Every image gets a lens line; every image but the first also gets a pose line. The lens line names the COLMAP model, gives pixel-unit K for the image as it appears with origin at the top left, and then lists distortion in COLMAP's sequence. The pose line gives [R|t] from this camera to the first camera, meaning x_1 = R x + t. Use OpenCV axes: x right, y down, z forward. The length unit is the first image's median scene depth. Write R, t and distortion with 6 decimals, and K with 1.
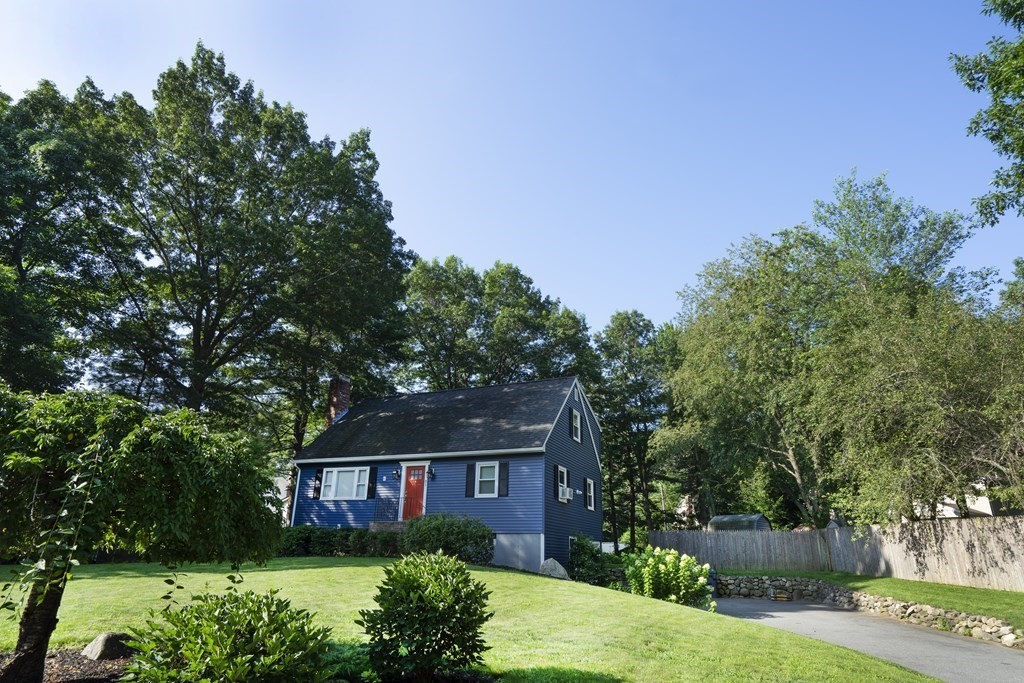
lens RADIAL K [[570.1, 0, 512.0], [0, 570.1, 341.5], [0, 0, 1]] dist [-0.065339, 0.025458]
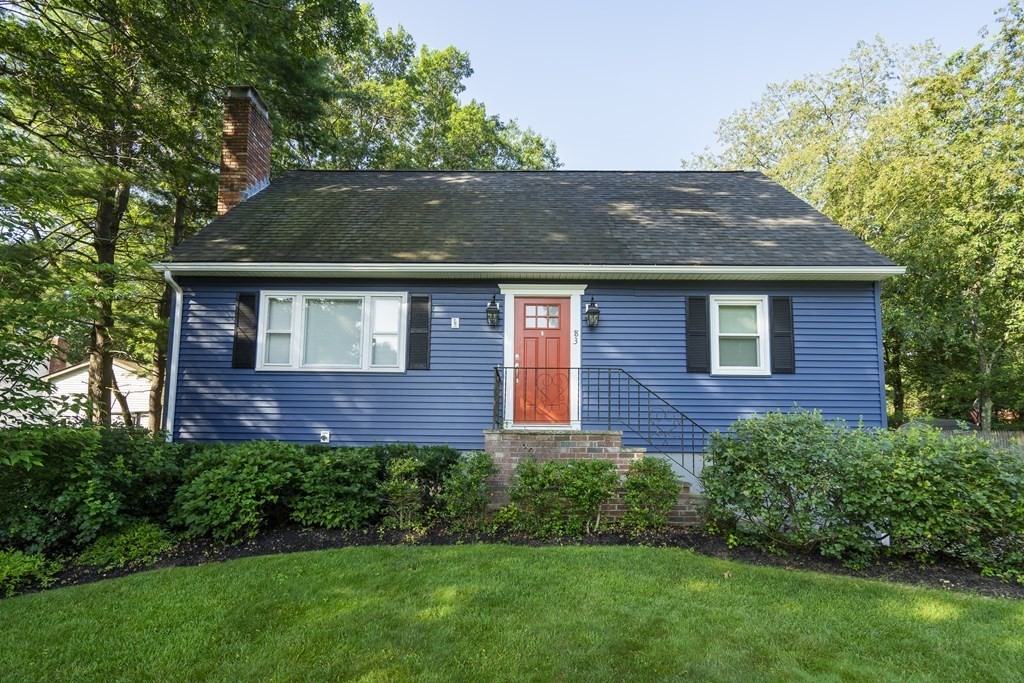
lens RADIAL K [[499.3, 0, 513.1], [0, 499.3, 392.8], [0, 0, 1]] dist [-0.000772, -0.000230]
pose [[0.918705, 0.021044, 0.394384, -0.307637], [-0.131266, 0.958080, 0.254659, 0.181276], [-0.372493, -0.285726, 0.882955, 0.610711]]
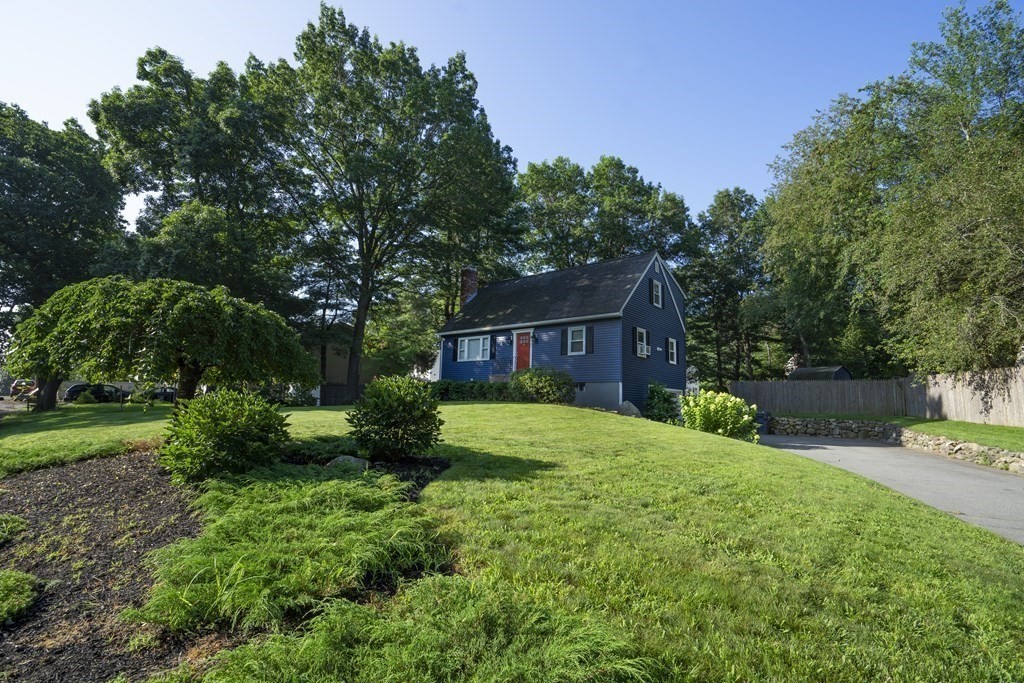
lens RADIAL K [[470.8, 0, 513.4], [0, 470.8, 344.2], [0, 0, 1]] dist [-0.062181, 0.018241]
pose [[0.961155, -0.032878, -0.274046, 0.089086], [0.094425, 0.972139, 0.214546, 0.014986], [0.259357, -0.232088, 0.937480, 0.001665]]
